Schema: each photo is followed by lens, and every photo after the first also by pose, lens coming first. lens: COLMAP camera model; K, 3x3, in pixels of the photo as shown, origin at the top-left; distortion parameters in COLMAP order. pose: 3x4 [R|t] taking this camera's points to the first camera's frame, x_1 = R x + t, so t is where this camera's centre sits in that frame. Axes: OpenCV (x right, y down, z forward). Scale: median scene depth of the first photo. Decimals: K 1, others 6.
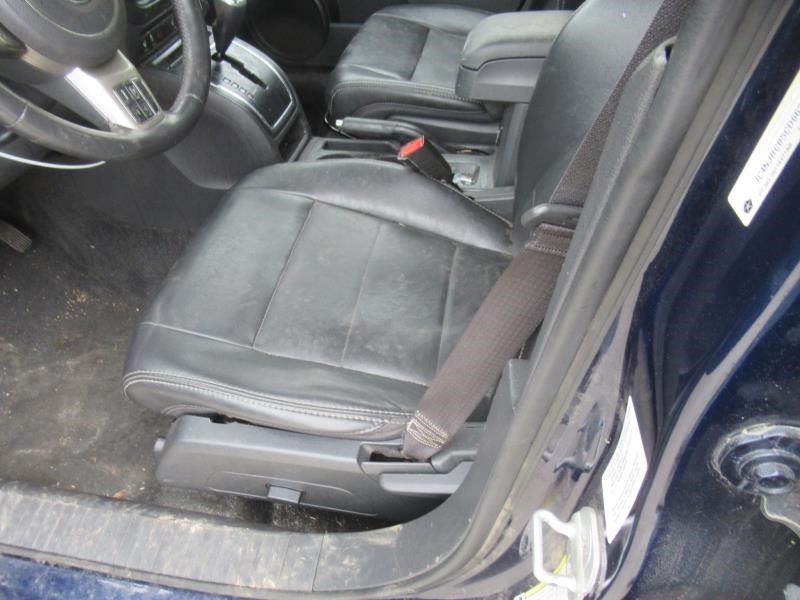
lens RADIAL K [[610.8, 0, 400.0], [0, 610.8, 300.0], [0, 0, 1]] dist [0.004447, -0.001781]
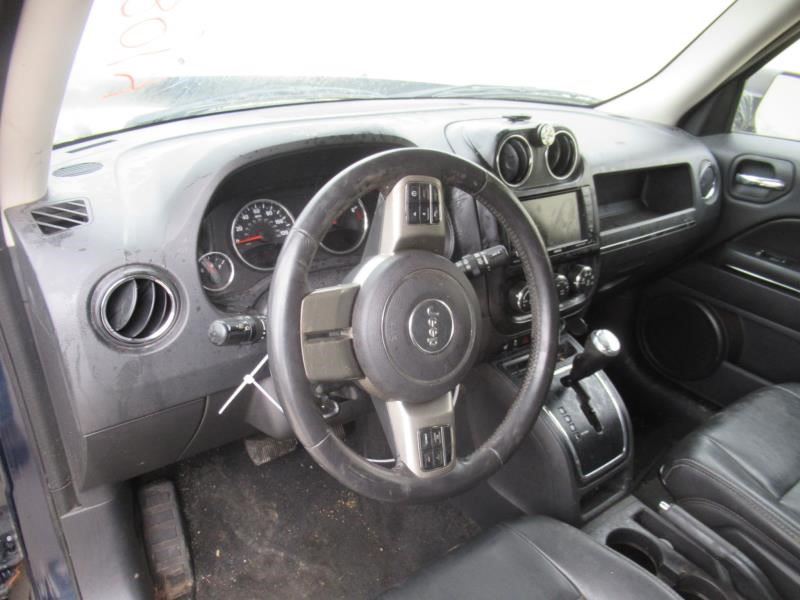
lens RADIAL K [[610.8, 0, 400.0], [0, 610.8, 300.0], [0, 0, 1]] dist [0.004447, -0.001781]
pose [[0.746360, 0.368033, -0.554526, -0.008212], [-0.520234, 0.842270, -0.141200, -0.222254], [0.415094, 0.393870, 0.820100, 0.047105]]
